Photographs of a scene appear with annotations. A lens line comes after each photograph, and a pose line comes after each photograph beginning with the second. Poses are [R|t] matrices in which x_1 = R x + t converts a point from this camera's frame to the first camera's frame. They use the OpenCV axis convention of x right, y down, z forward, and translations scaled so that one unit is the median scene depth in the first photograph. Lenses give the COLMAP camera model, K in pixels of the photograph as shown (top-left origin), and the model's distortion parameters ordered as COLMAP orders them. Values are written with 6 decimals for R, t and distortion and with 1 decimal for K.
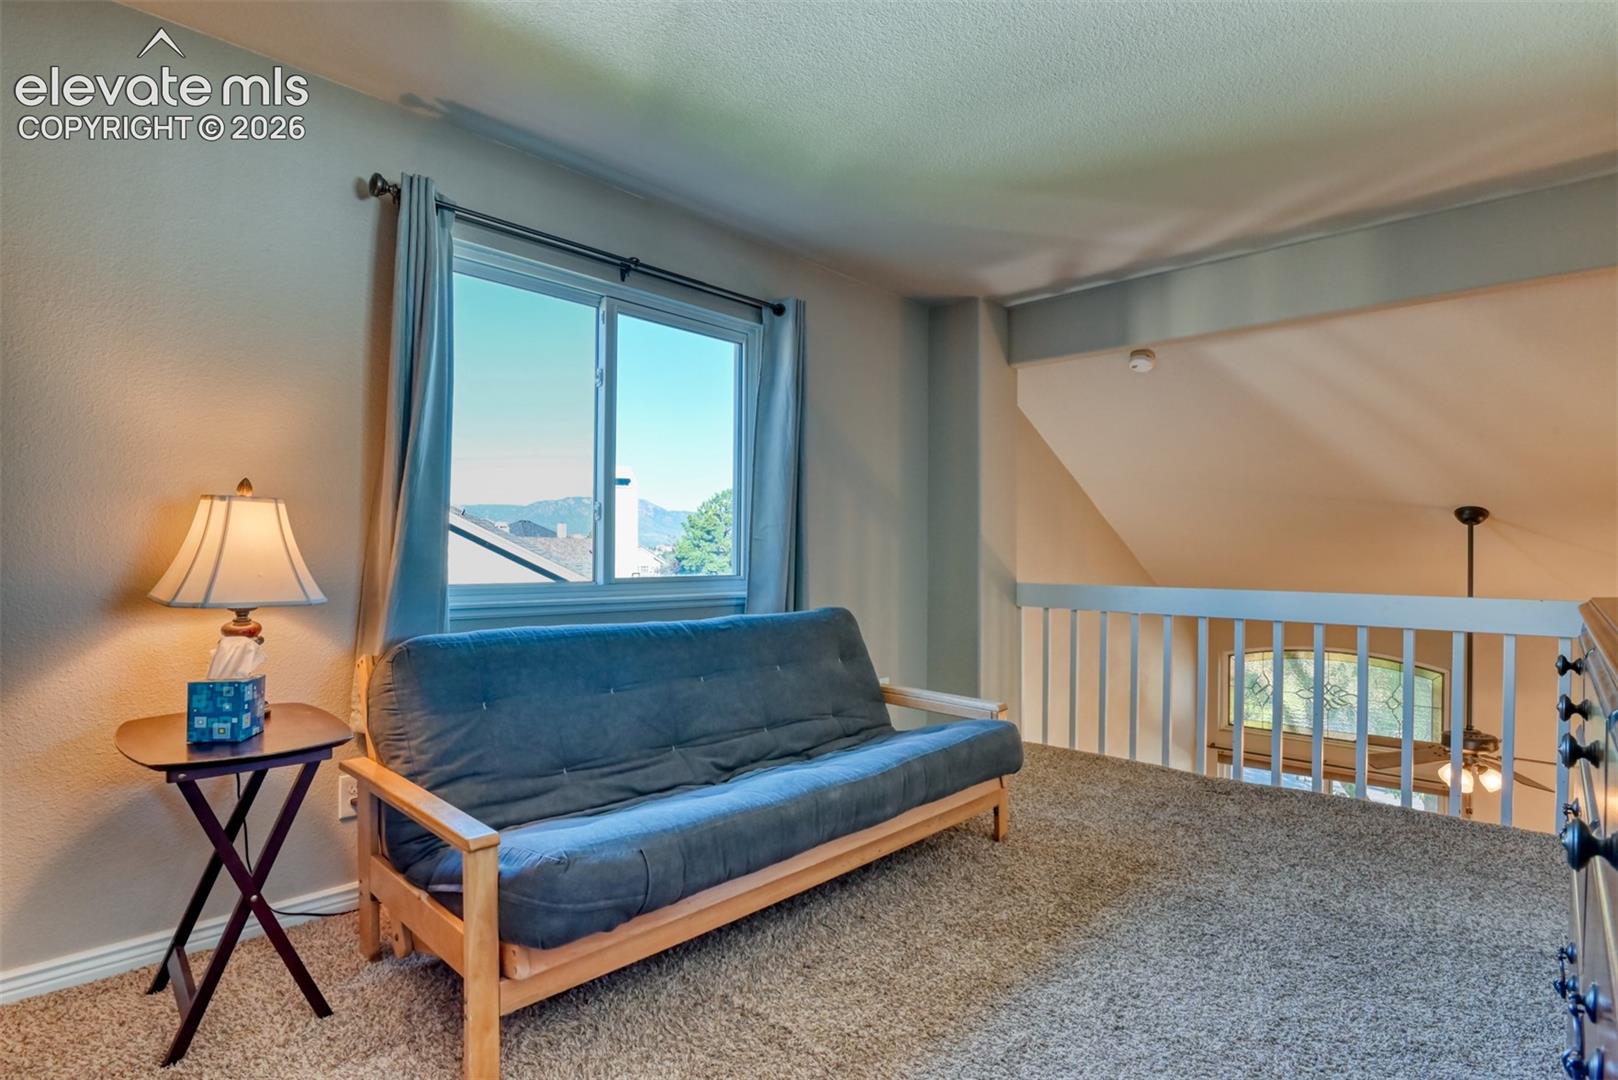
lens RADIAL K [[793.8, 0, 814.4], [0, 793.8, 544.8], [0, 0, 1]] dist [-0.025215, 0.000129]
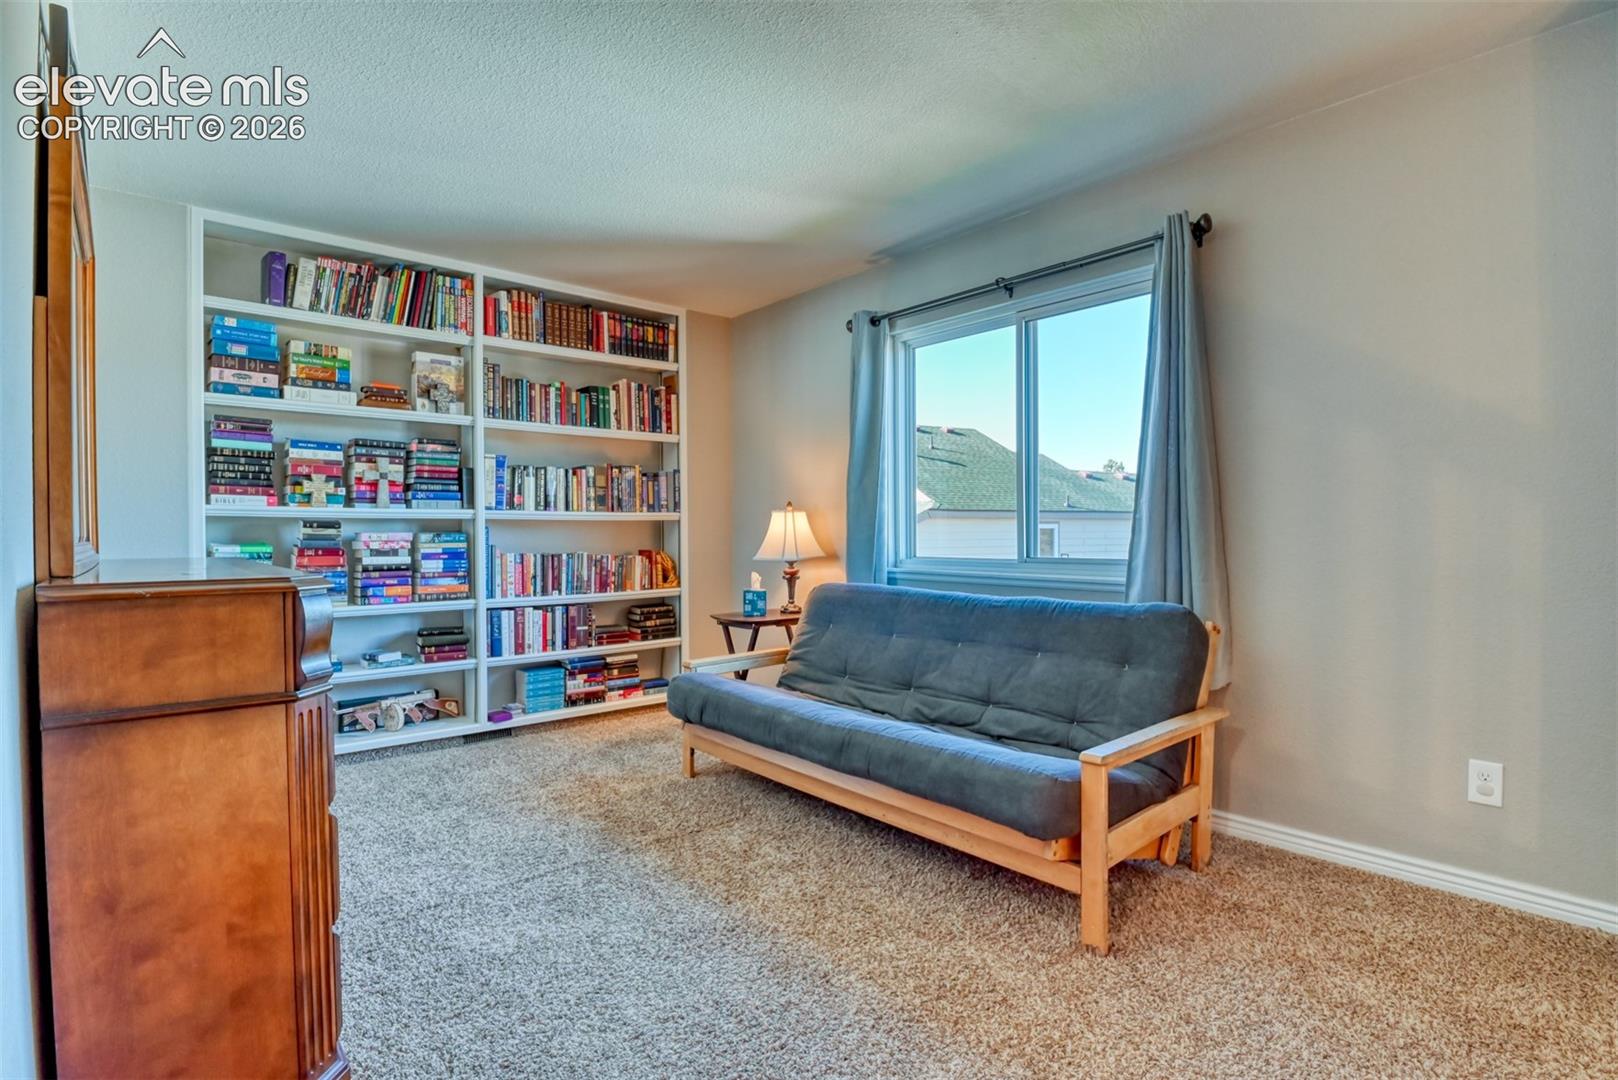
lens RADIAL K [[793.8, 0, 815.1], [0, 793.8, 540.2], [0, 0, 1]] dist [-0.025215, 0.000129]
pose [[-0.099461, 0.011305, -0.994977, 1.041837], [0.017251, 0.999805, 0.009636, 0.001887], [0.994892, -0.016206, -0.099637, 0.925496]]
